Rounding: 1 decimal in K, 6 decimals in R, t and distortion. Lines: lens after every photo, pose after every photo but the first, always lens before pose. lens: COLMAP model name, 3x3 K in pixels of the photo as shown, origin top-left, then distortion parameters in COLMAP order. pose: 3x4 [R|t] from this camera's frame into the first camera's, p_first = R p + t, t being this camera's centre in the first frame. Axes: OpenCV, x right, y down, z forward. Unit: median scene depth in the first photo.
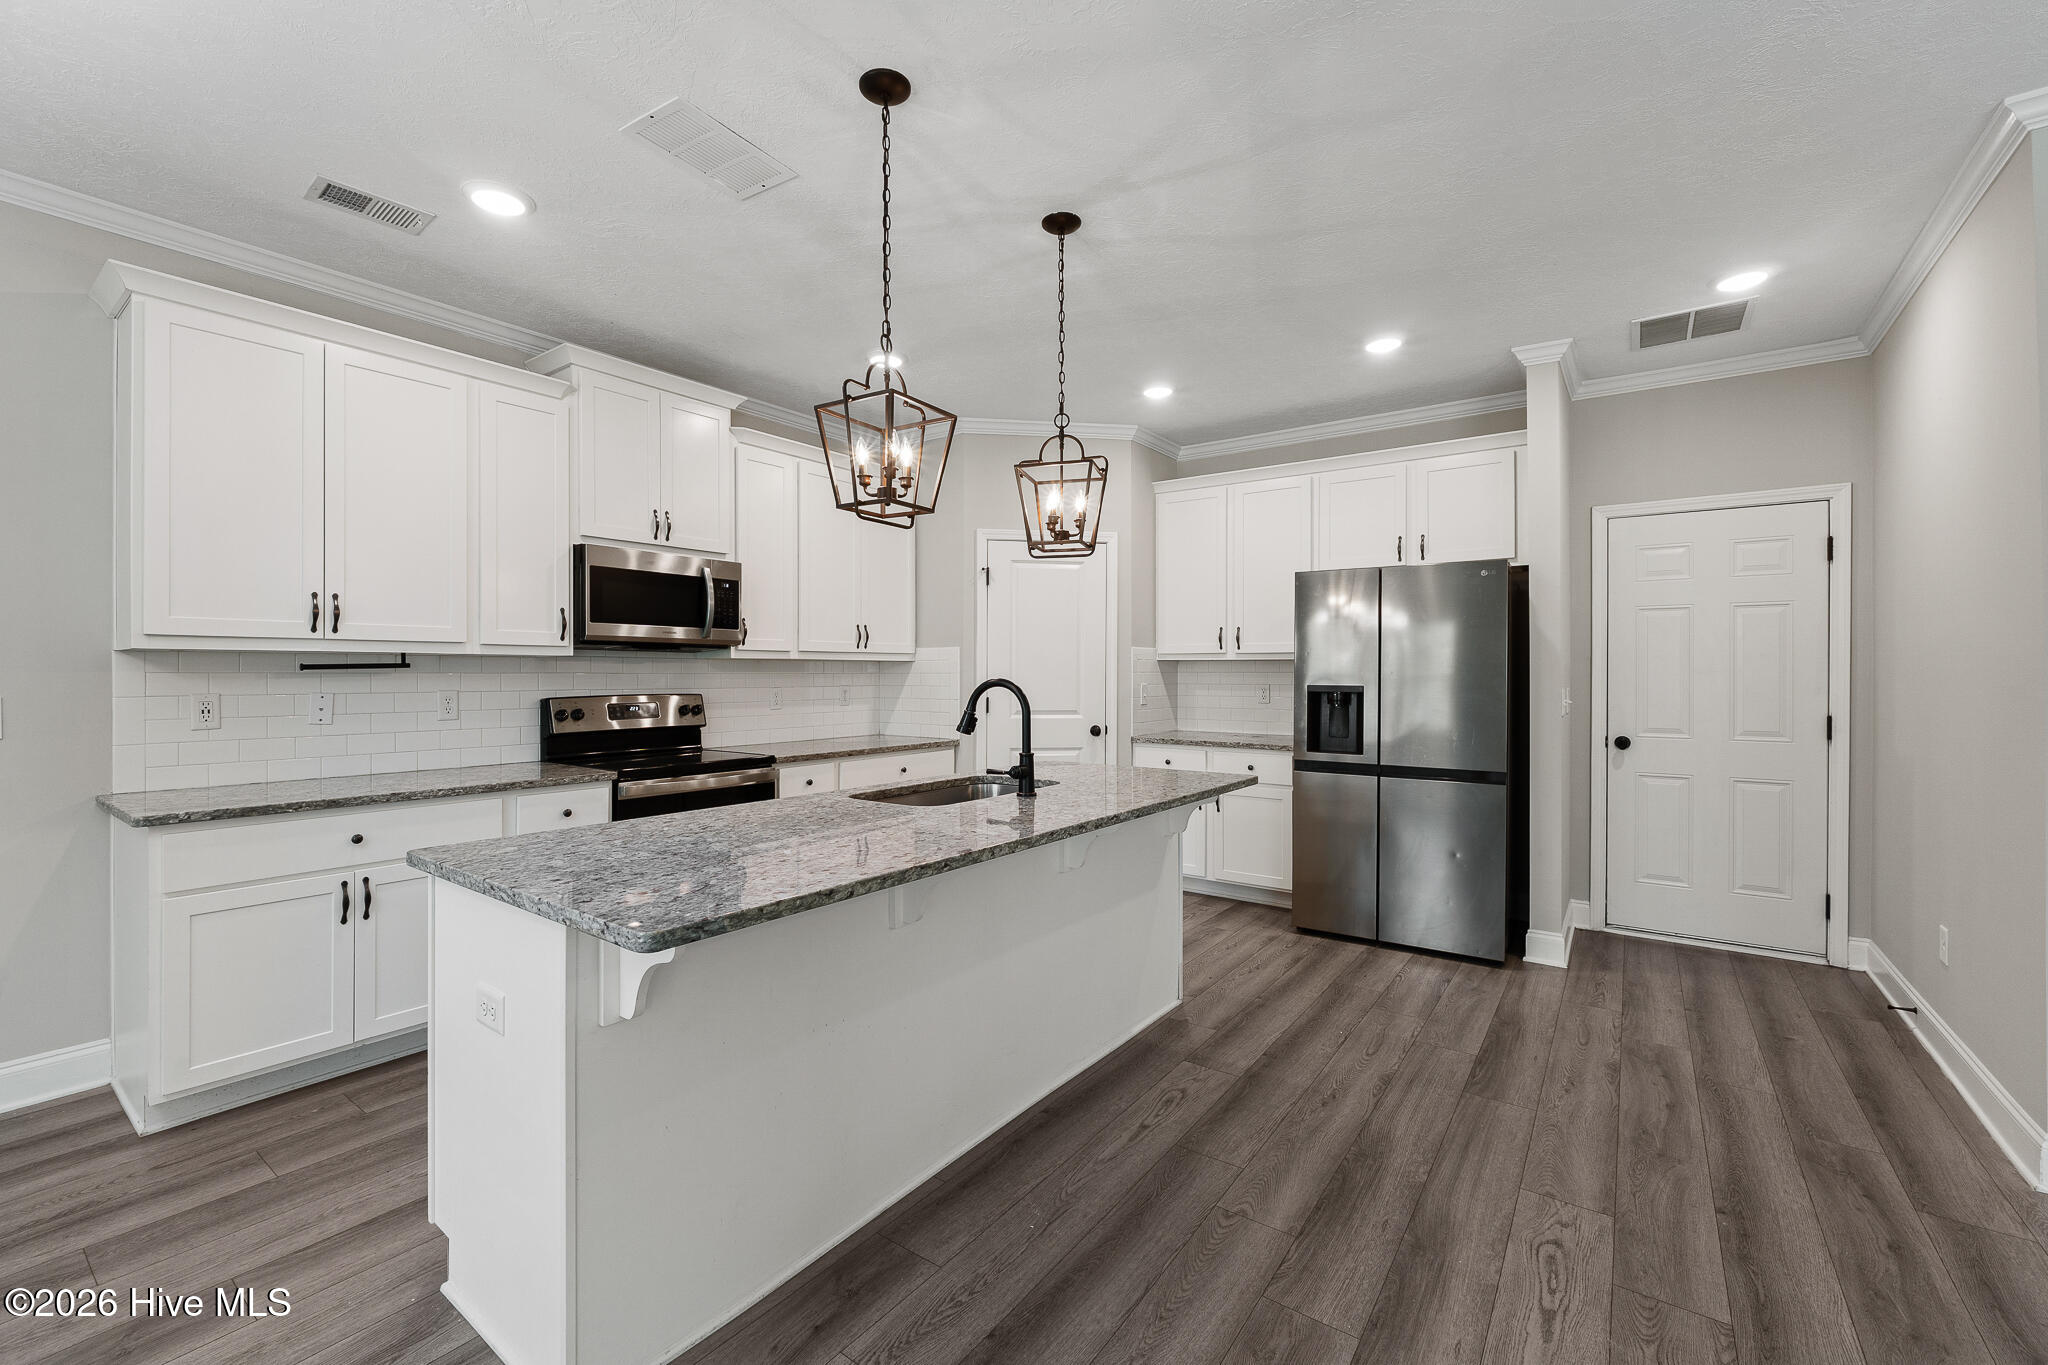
lens RADIAL K [[852.8, 0, 1014.8], [0, 852.8, 667.8], [0, 0, 1]] dist [-0.017092, -0.000123]
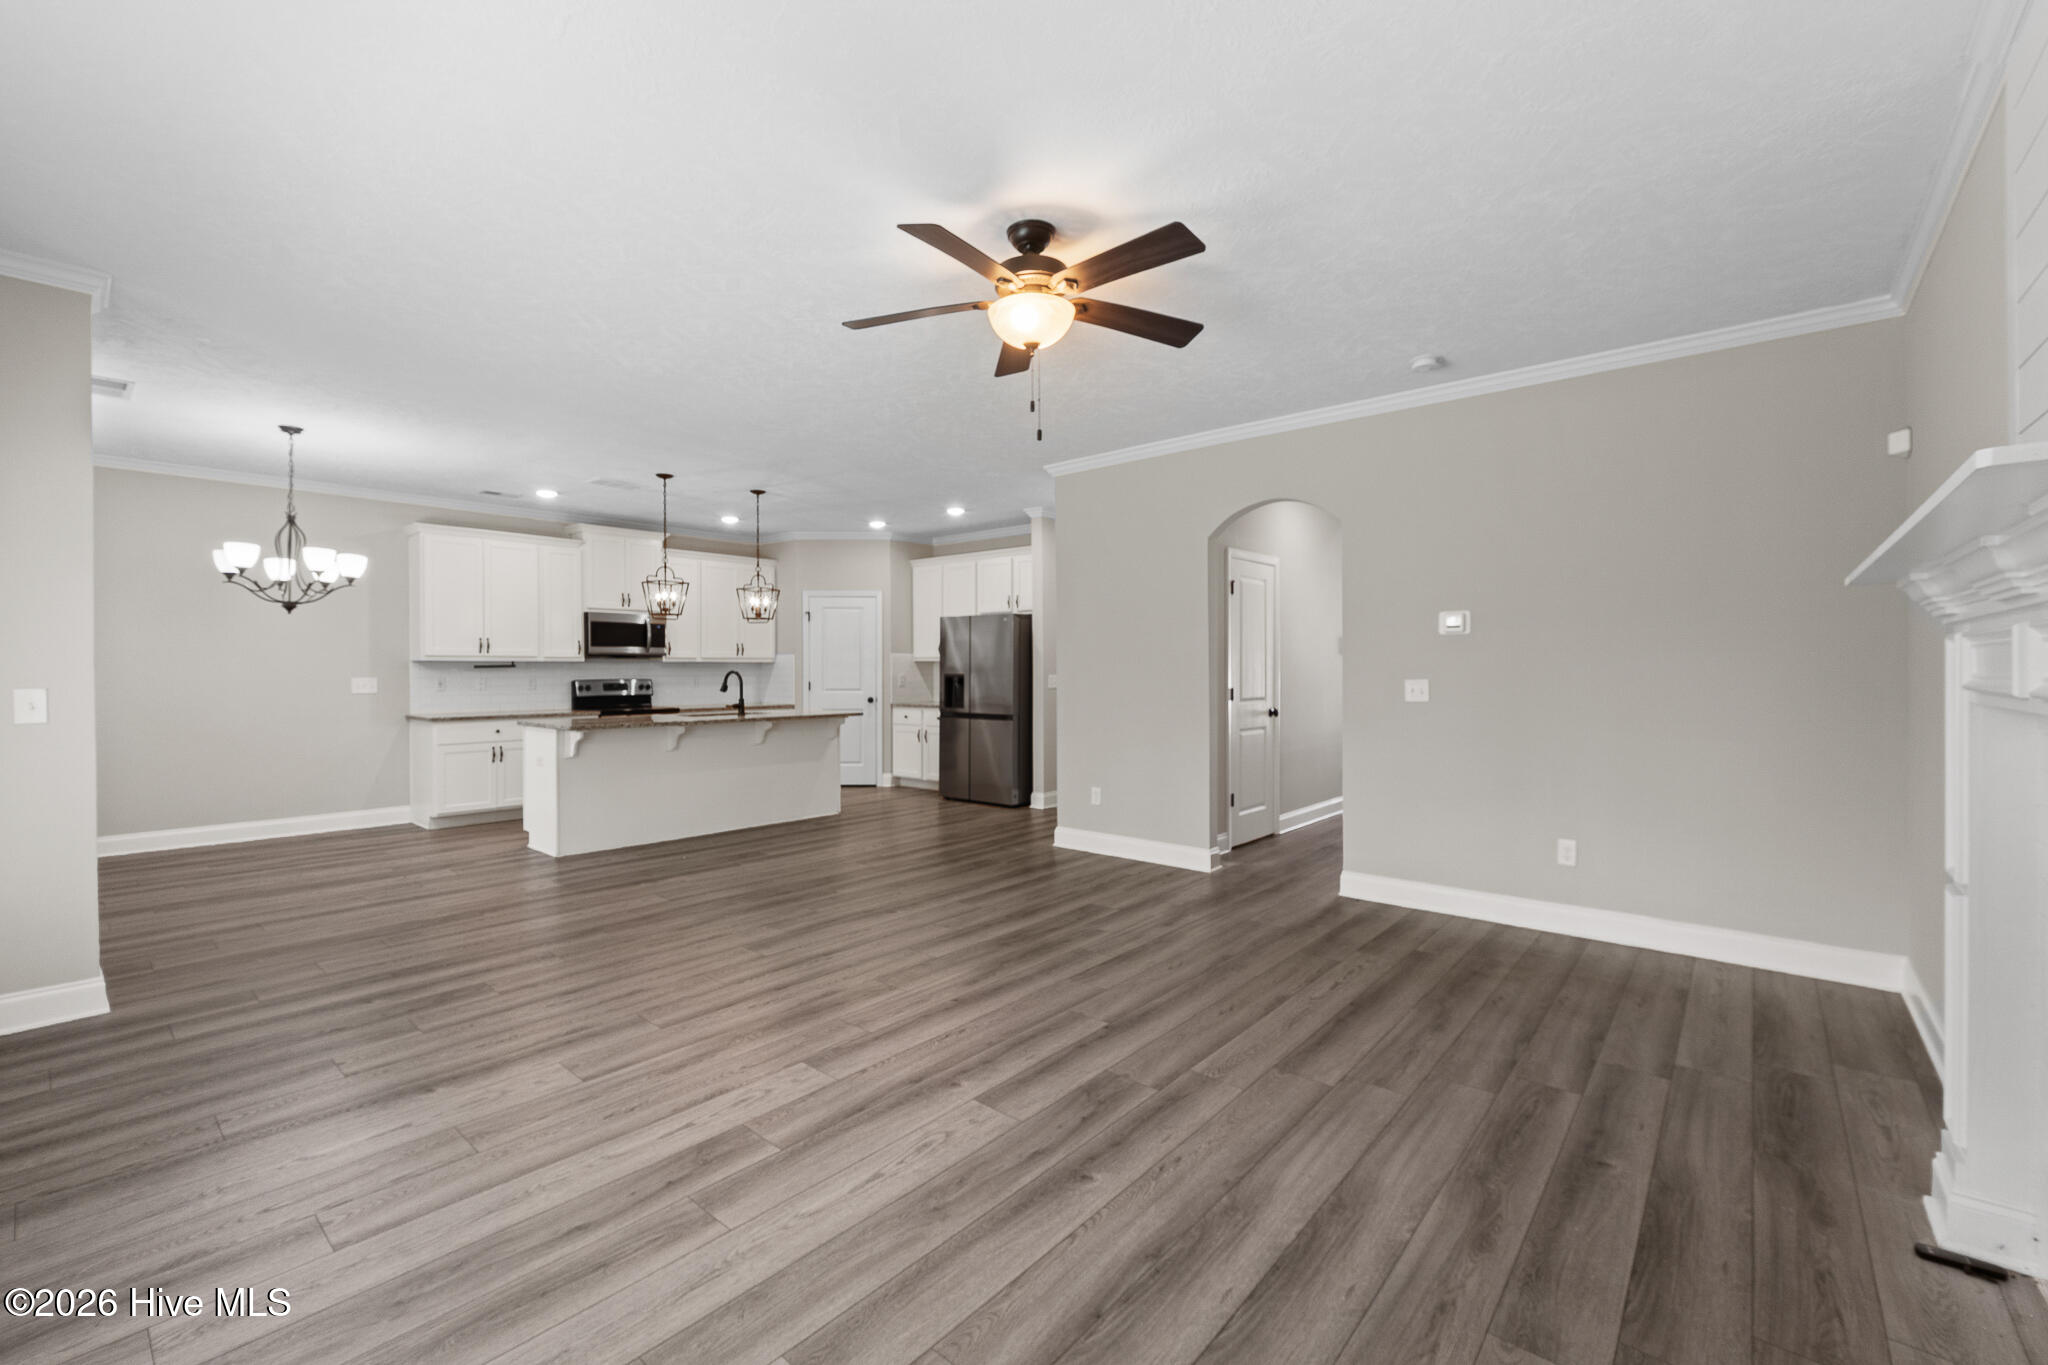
lens RADIAL K [[852.8, 0, 1014.8], [0, 852.8, 667.8], [0, 0, 1]] dist [-0.017092, -0.000123]
pose [[0.996765, -0.003448, -0.080295, 0.749725], [0.003860, 0.999980, 0.004976, -0.003922], [0.080276, -0.005270, 0.996759, -1.082334]]
